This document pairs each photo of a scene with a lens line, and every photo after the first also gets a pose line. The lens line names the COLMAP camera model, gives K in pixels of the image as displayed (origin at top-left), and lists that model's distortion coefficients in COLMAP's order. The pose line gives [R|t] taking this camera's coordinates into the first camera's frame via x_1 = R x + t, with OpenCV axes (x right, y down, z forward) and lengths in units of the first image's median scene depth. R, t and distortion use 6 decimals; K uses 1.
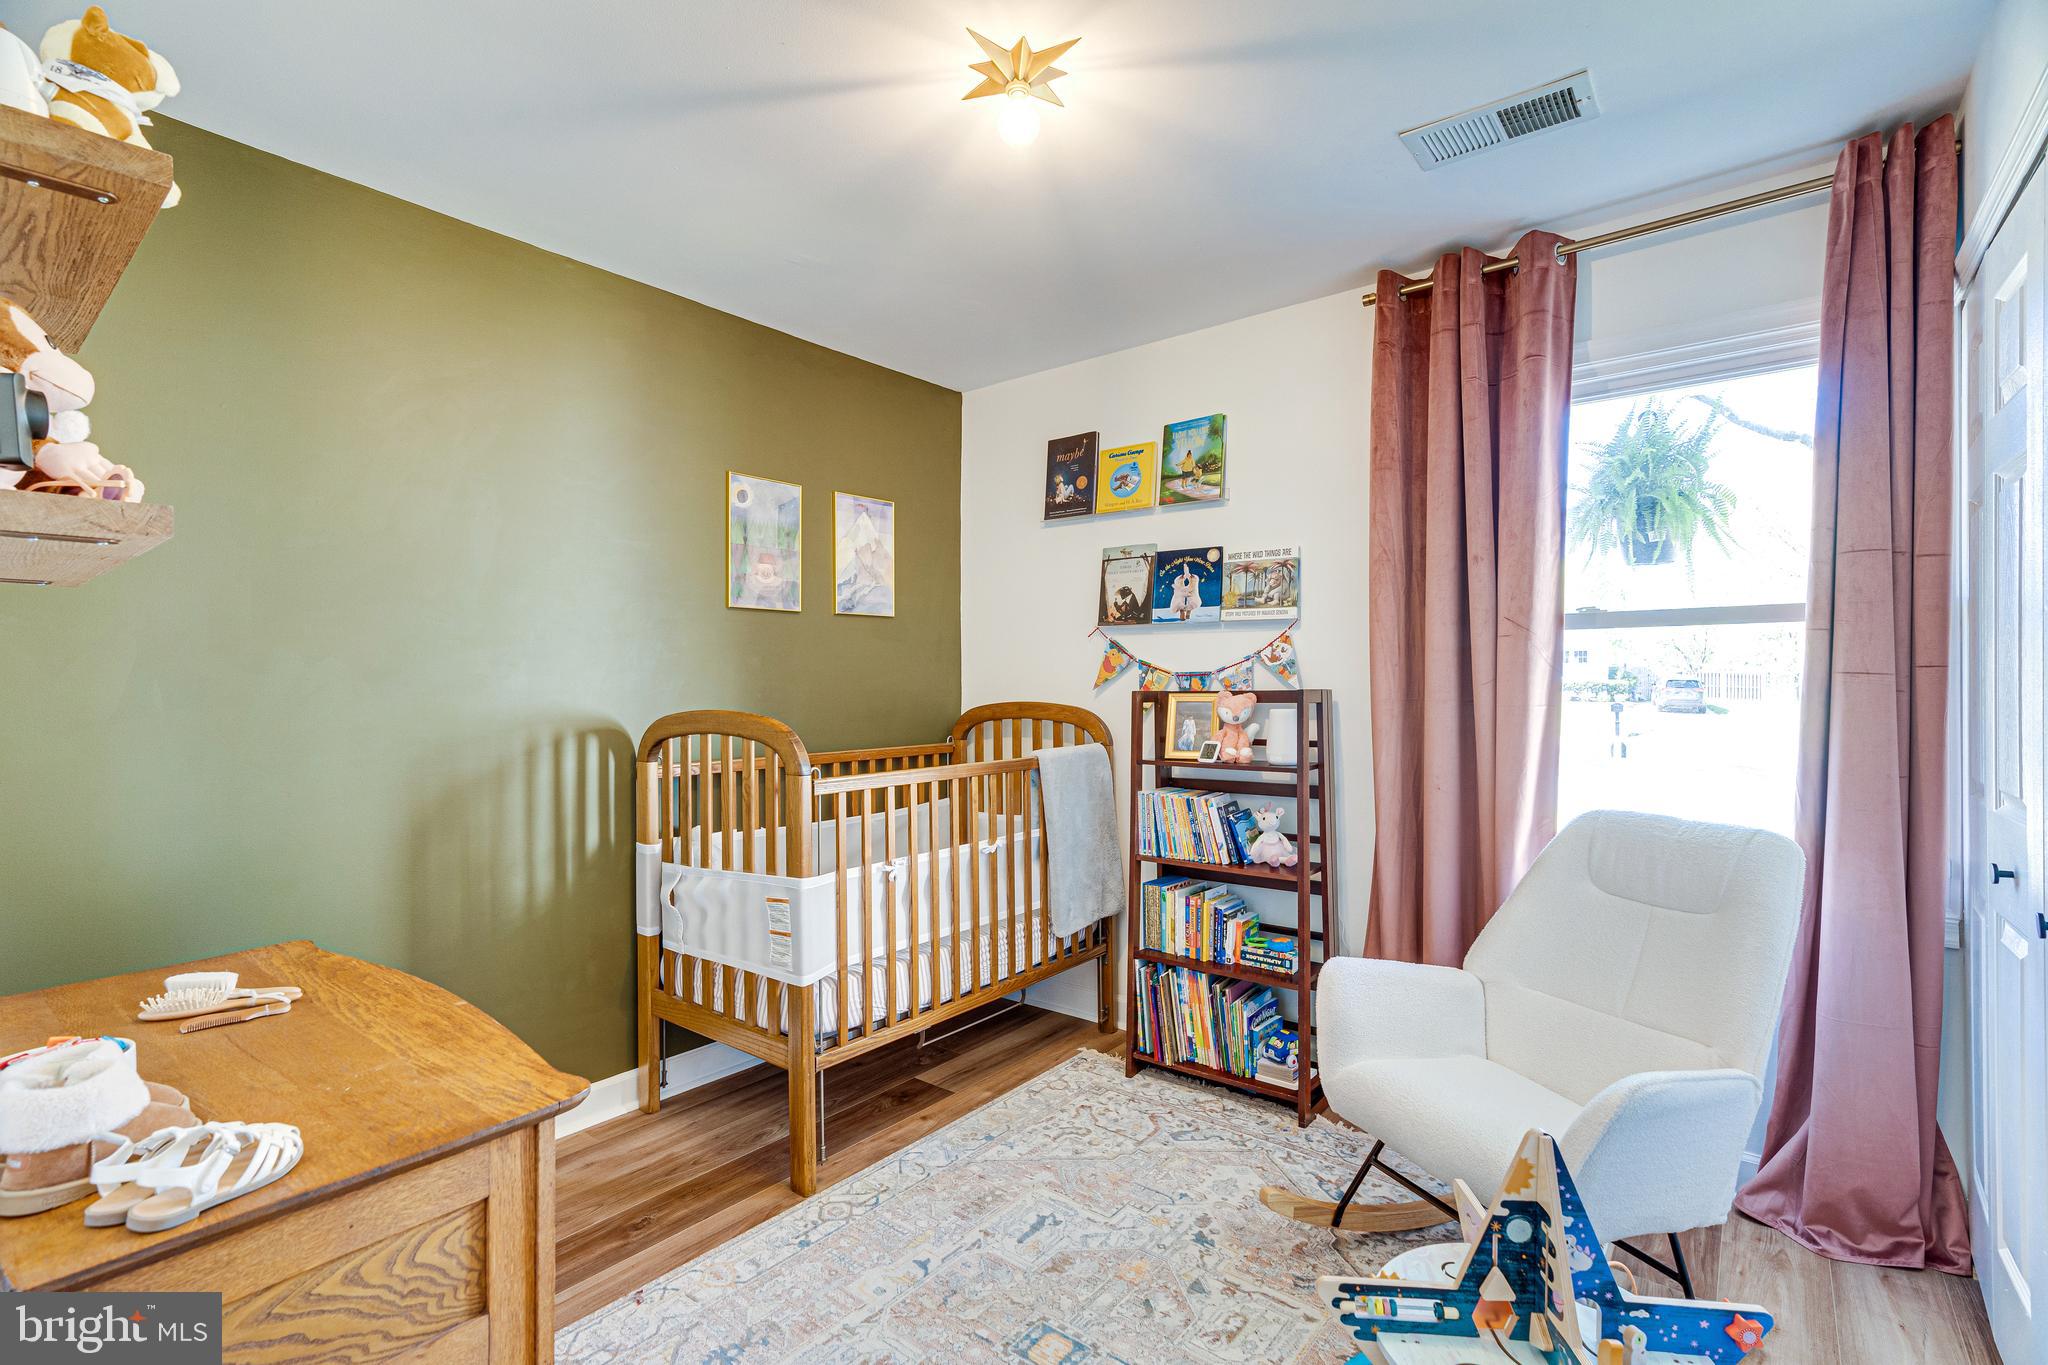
lens RADIAL K [[931.6, 0, 1023.3], [0, 931.6, 677.8], [0, 0, 1]] dist [-0.011330, 0.004909]
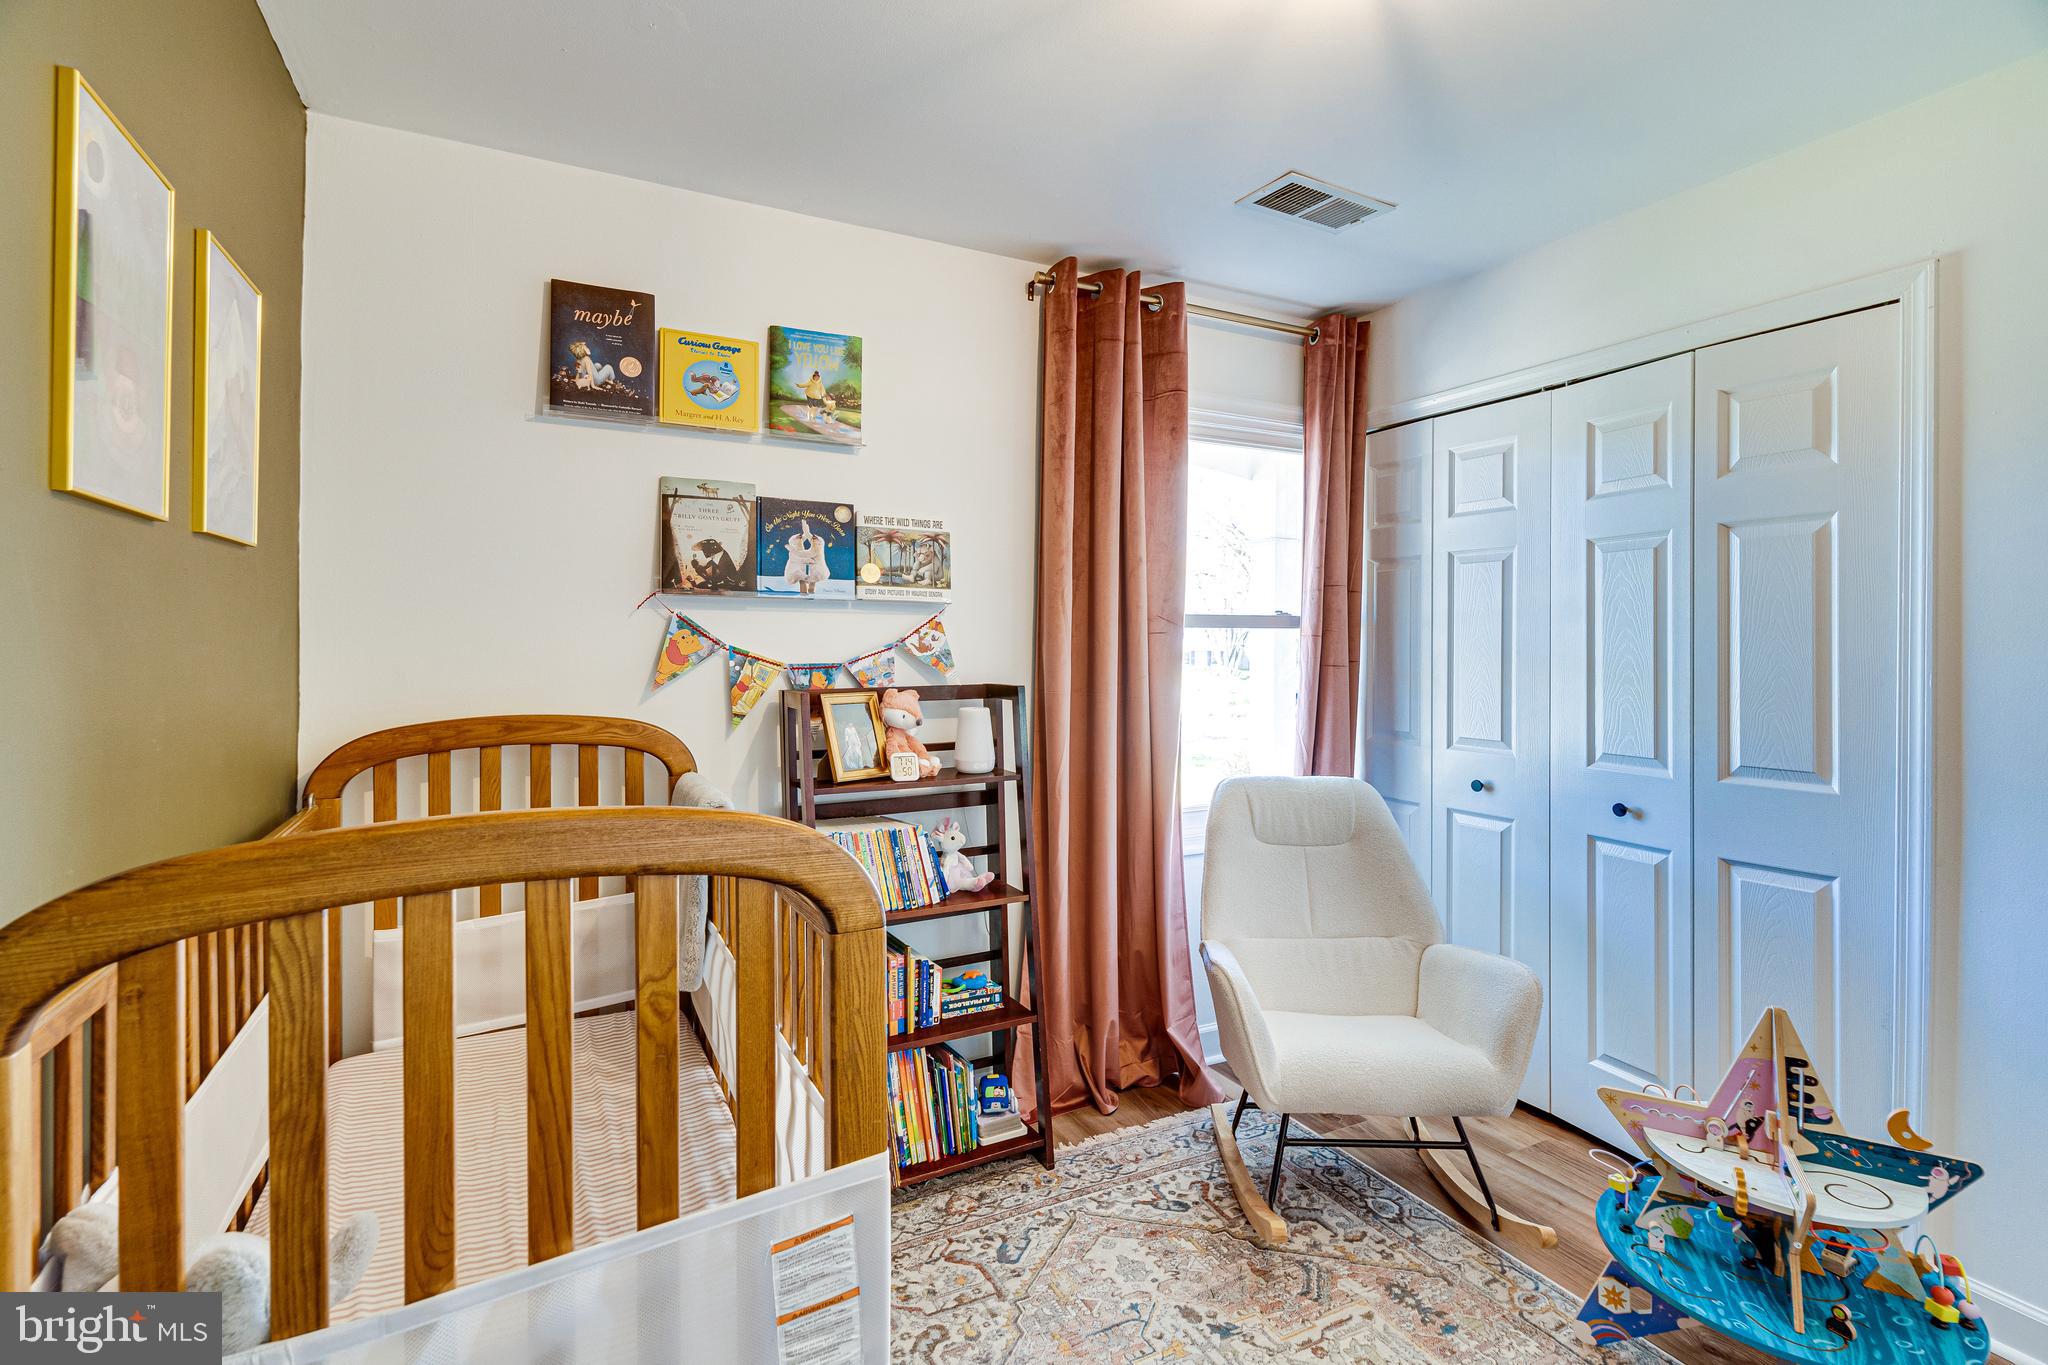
lens RADIAL K [[945.7, 0, 1021.2], [0, 945.7, 633.1], [0, 0, 1]] dist [-0.009280, 0.000327]
pose [[0.404244, 0.008441, 0.914612, -0.452659], [-0.010006, 0.999938, -0.004806, -0.028916], [-0.914596, -0.007209, 0.404304, 0.531428]]
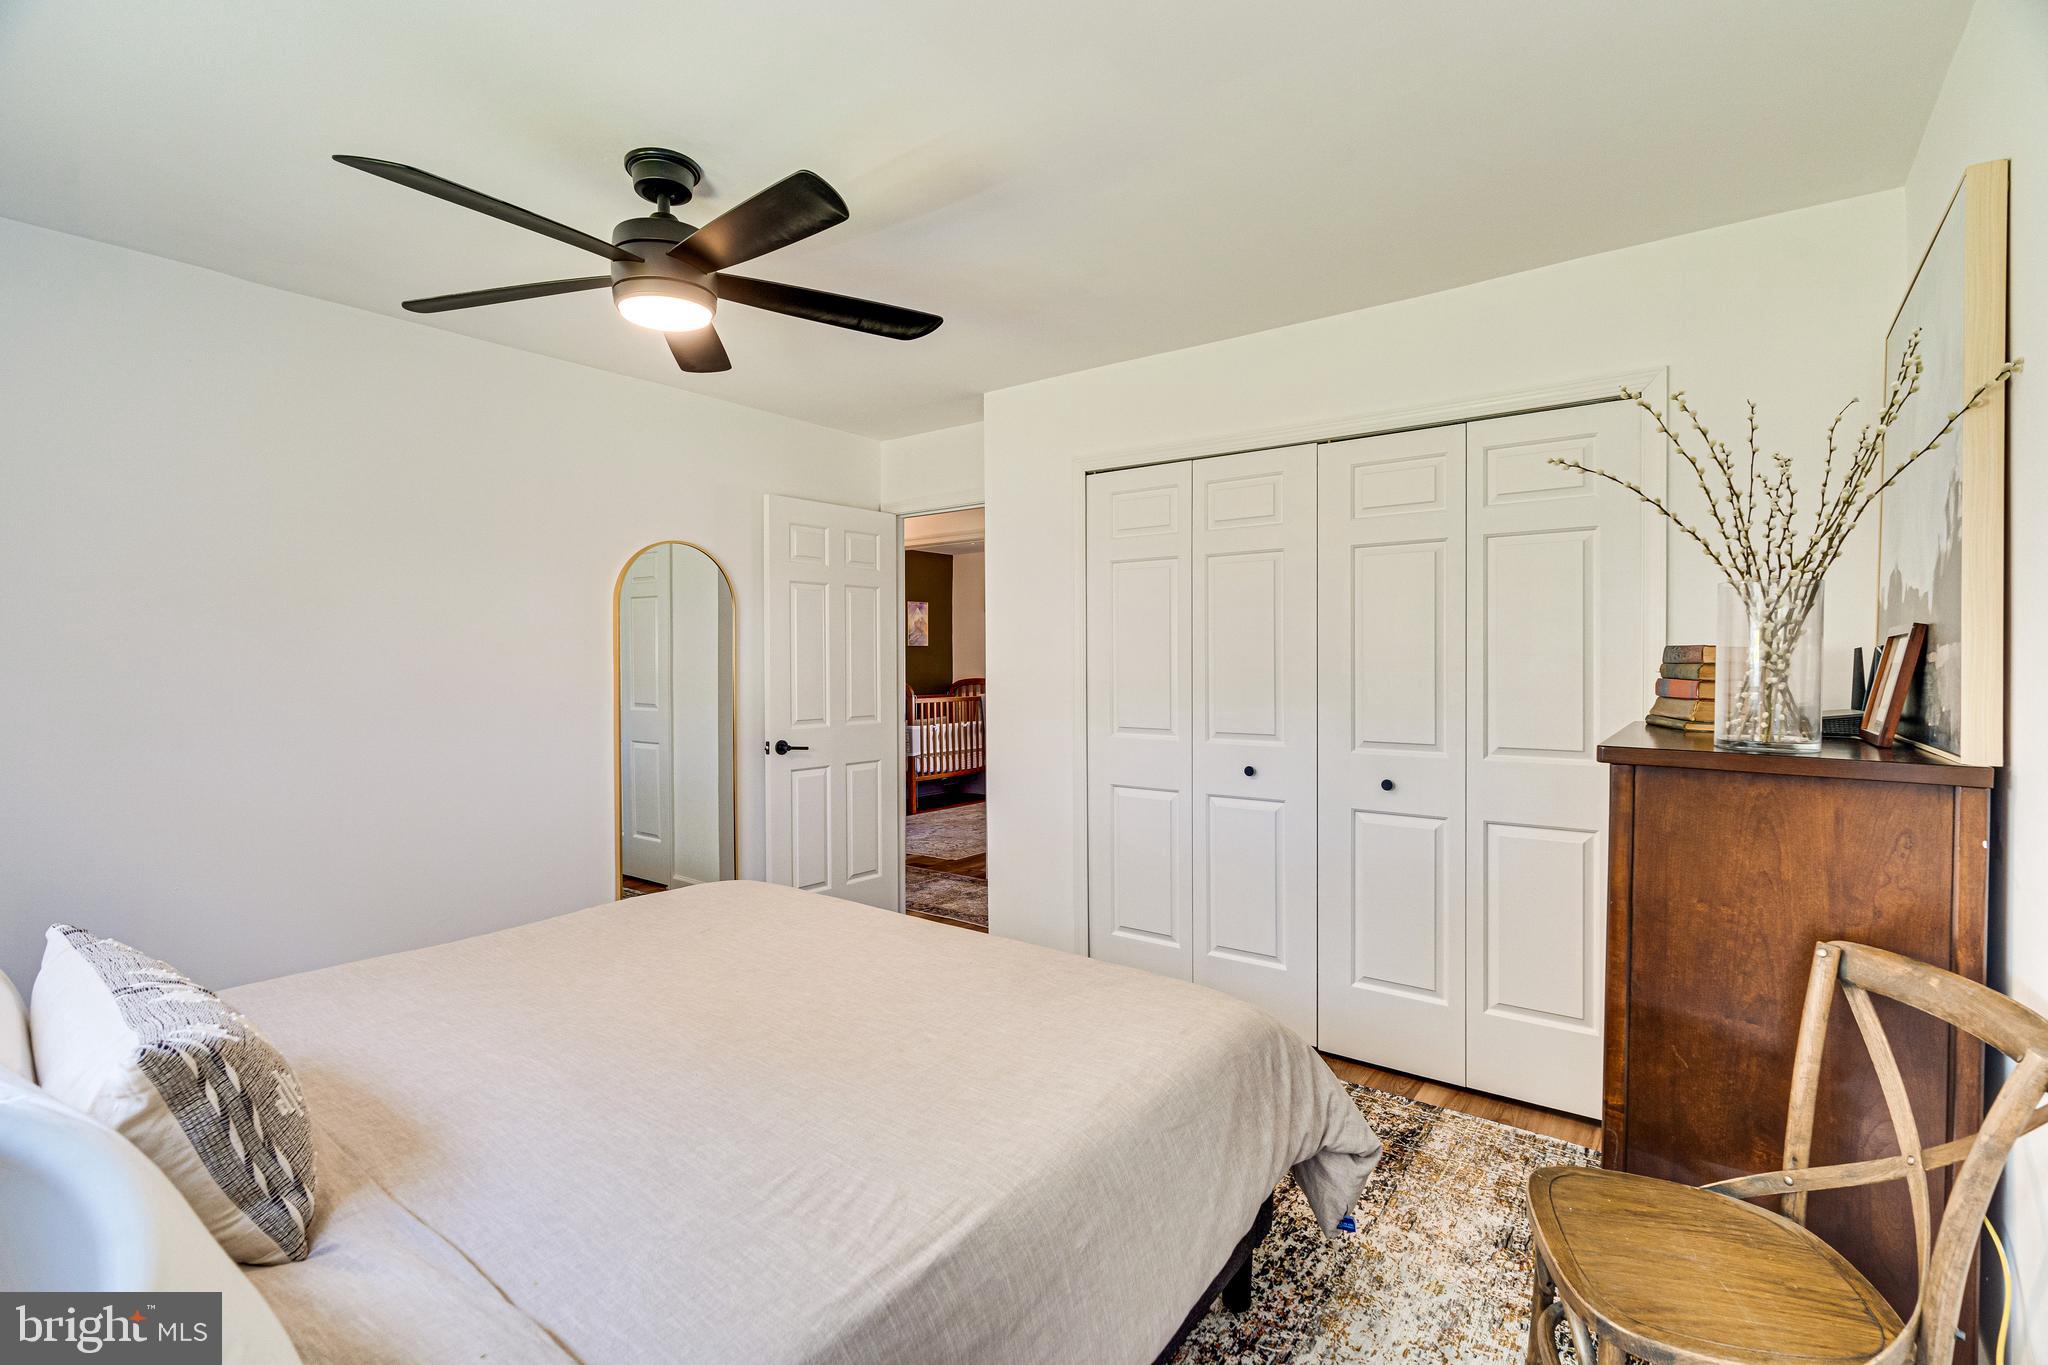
lens RADIAL K [[931.6, 0, 1023.3], [0, 931.6, 677.8], [0, 0, 1]] dist [-0.011330, 0.004909]
pose [[0.999449, 0.000464, 0.033186, 0.050967], [-0.000880, 0.999921, 0.012522, -0.011478], [-0.033177, -0.012545, 0.999371, -1.897800]]
